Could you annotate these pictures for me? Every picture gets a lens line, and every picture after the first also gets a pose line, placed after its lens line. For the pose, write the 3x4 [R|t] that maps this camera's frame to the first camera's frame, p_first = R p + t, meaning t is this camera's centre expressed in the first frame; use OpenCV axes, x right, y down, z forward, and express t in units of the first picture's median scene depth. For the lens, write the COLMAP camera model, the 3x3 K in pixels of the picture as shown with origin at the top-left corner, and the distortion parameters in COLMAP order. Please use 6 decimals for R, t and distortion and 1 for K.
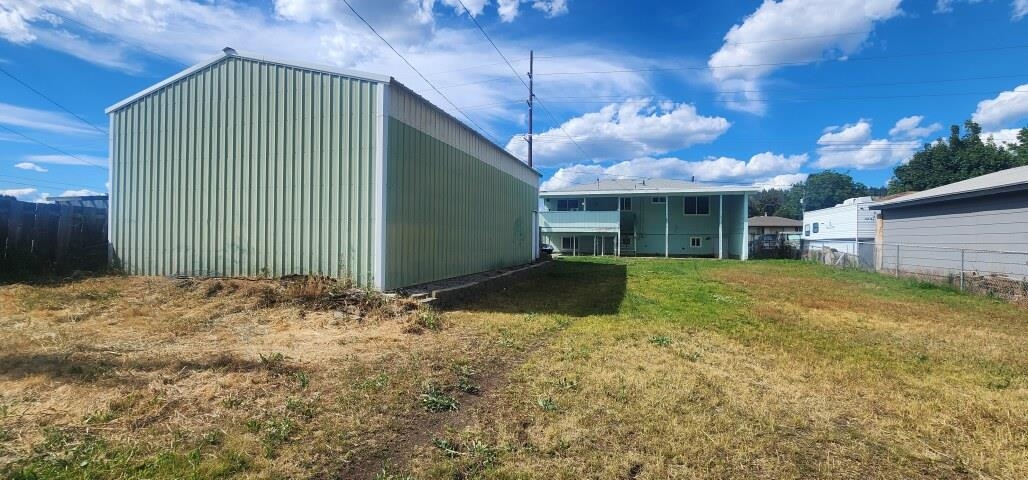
lens RADIAL K [[421.5, 0, 517.8], [0, 421.5, 237.1], [0, 0, 1]] dist [-0.001309, -0.000325]
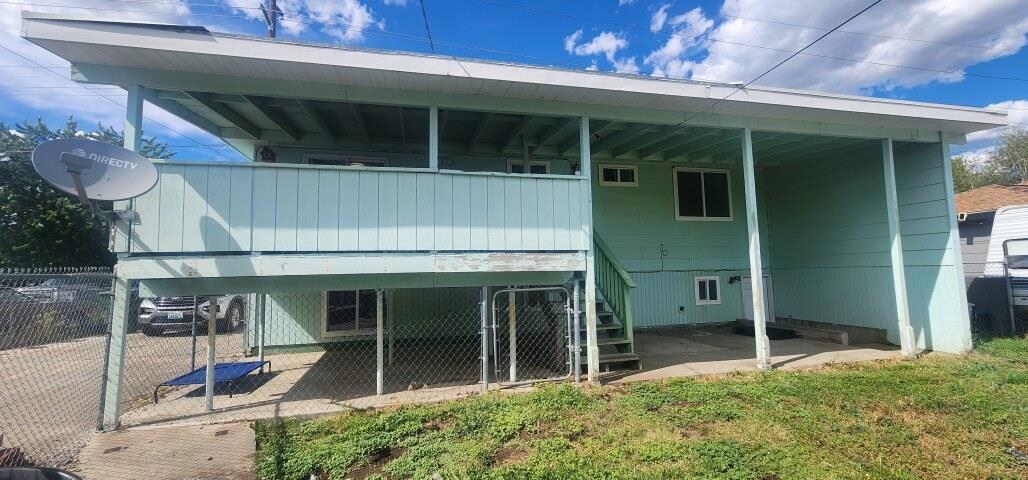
lens RADIAL K [[421.5, 0, 517.8], [0, 421.5, 237.1], [0, 0, 1]] dist [-0.001309, -0.000325]
pose [[0.894088, 0.011089, 0.447755, 0.105986], [0.024519, 0.996983, -0.073651, -0.013518], [-0.447220, 0.076829, 0.891118, 0.811151]]
